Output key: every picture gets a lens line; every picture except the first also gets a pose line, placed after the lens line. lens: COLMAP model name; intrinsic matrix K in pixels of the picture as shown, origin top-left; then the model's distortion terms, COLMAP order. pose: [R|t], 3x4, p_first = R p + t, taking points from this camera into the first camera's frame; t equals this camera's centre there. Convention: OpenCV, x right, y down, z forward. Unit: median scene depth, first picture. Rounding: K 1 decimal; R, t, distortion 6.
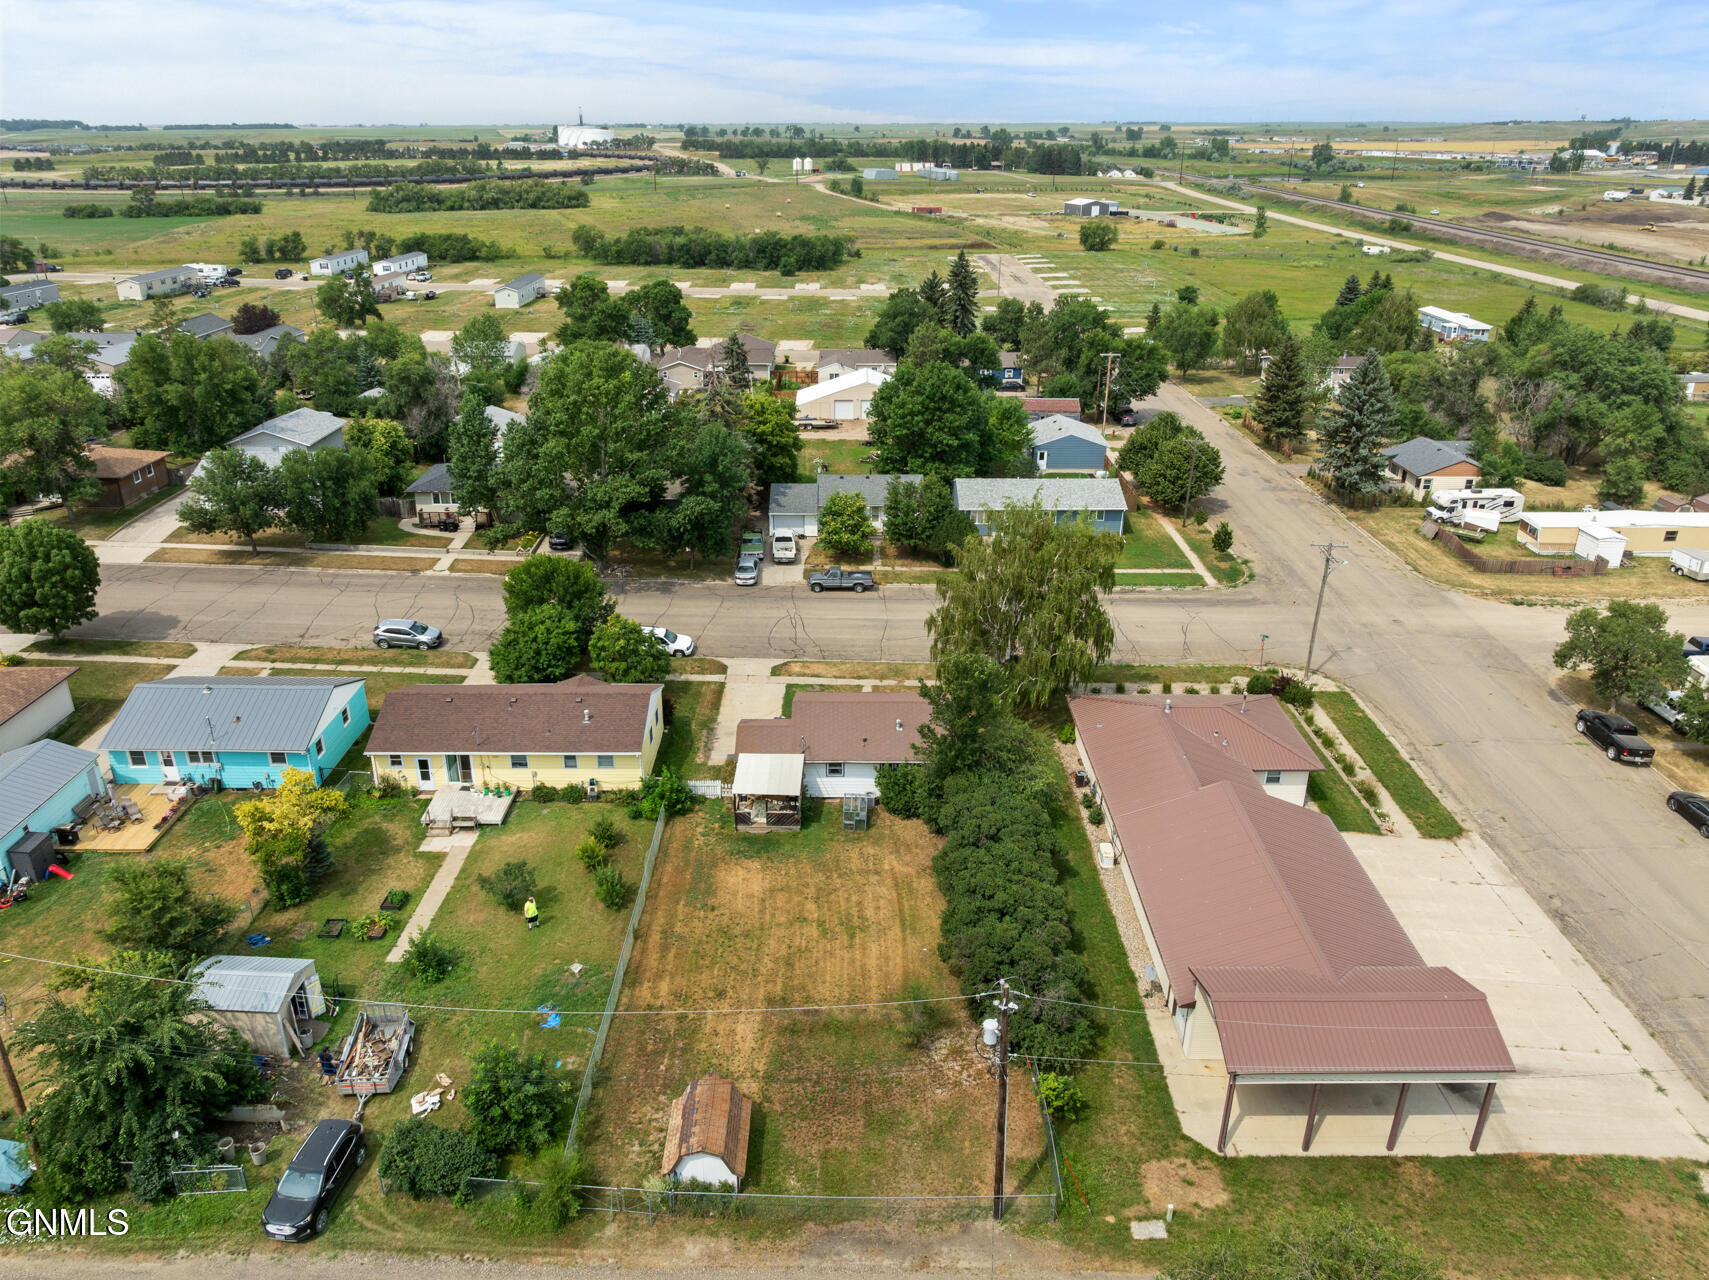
lens RADIAL K [[1195.5, 0, 854.5], [0, 1195.5, 640.0], [0, 0, 1]] dist [-0.025755, -0.002856]
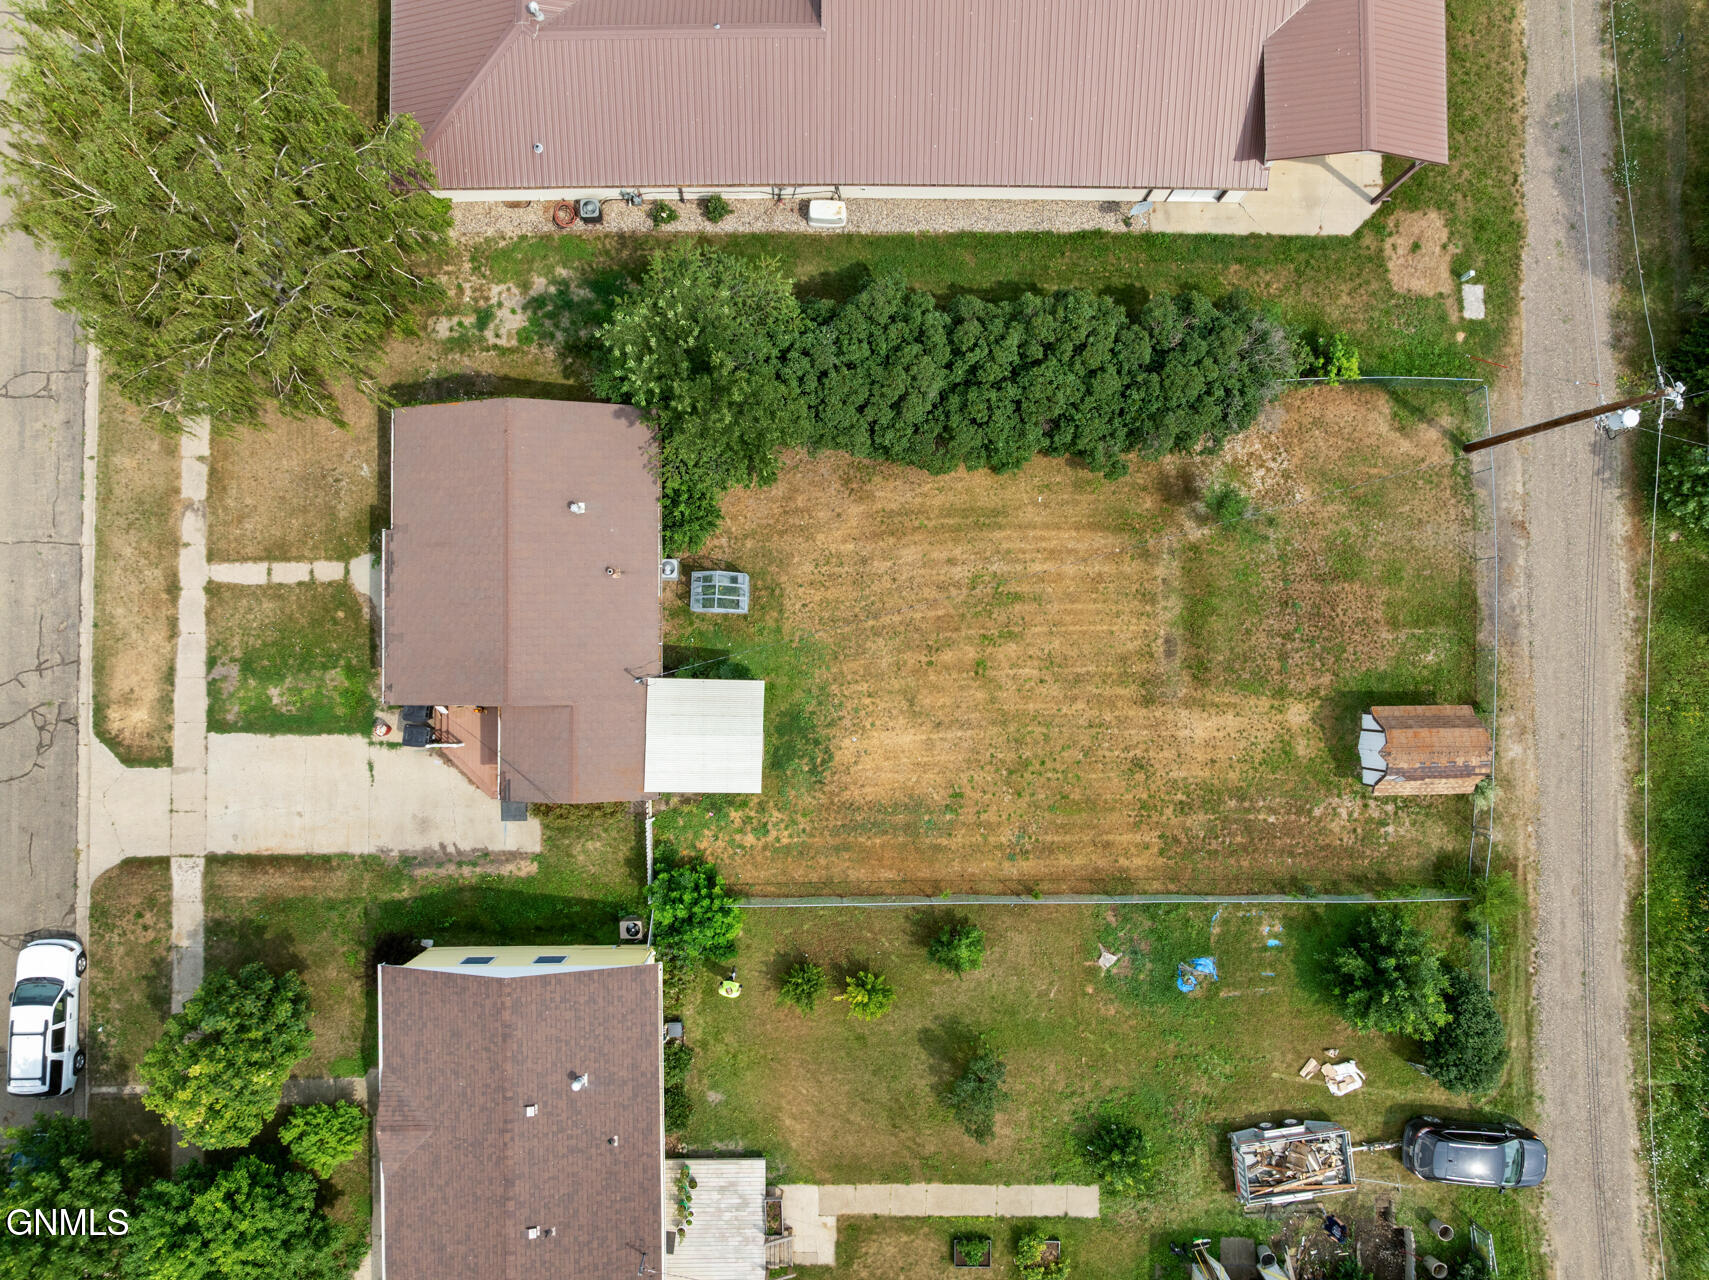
lens RADIAL K [[1195.5, 0, 854.5], [0, 1195.5, 640.0], [0, 0, 1]] dist [-0.025755, -0.002856]
pose [[-0.003629, -0.999890, 0.014408, -0.040765], [0.382296, 0.011926, 0.923963, -0.493860], [-0.924033, 0.008861, 0.382211, 0.865647]]
